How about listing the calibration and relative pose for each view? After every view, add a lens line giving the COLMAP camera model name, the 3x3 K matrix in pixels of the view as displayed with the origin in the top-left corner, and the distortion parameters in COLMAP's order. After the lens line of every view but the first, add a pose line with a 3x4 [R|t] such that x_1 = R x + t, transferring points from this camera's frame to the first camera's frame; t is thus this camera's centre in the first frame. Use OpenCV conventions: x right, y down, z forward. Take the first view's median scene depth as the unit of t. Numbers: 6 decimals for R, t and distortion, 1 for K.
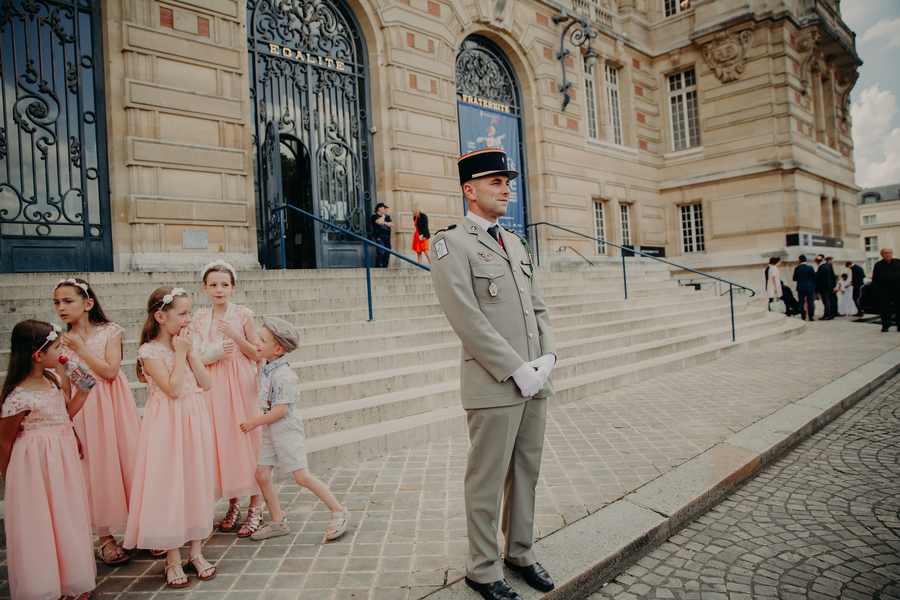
lens RADIAL K [[662.9, 0, 450.0], [0, 662.9, 300.0], [0, 0, 1]] dist [-0.128379, 0.118182]
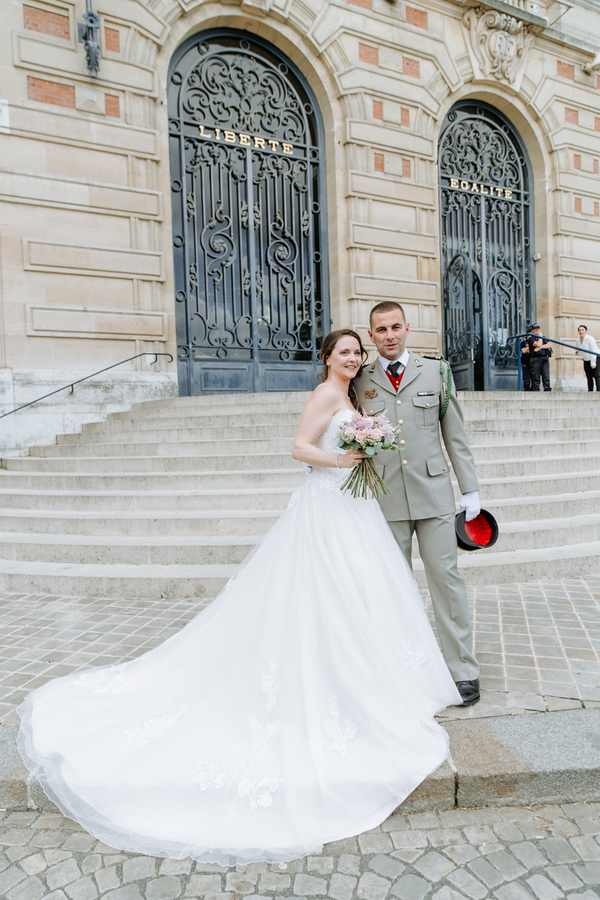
lens RADIAL K [[682.2, 0, 300.9], [0, 682.2, 477.4], [0, 0, 1]] dist [-0.002227, 0.003645]
pose [[0.956950, 0.052672, -0.285434, 0.131028], [-0.030906, 0.996297, 0.080234, -0.004322], [0.288603, -0.067958, 0.955034, 0.130927]]
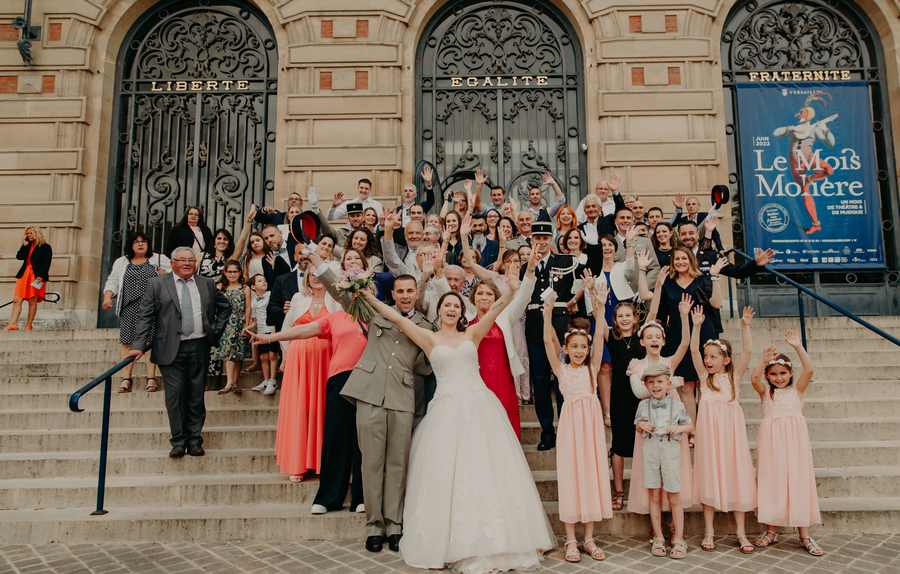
lens RADIAL K [[641.0, 0, 450.0], [0, 641.0, 287.0], [0, 0, 1]] dist [0.003620, 0.000023]
pose [[0.677422, -0.036960, -0.734665, 0.374869], [-0.032088, 0.996302, -0.079710, -0.020567], [0.734894, 0.077571, 0.673731, 0.385486]]
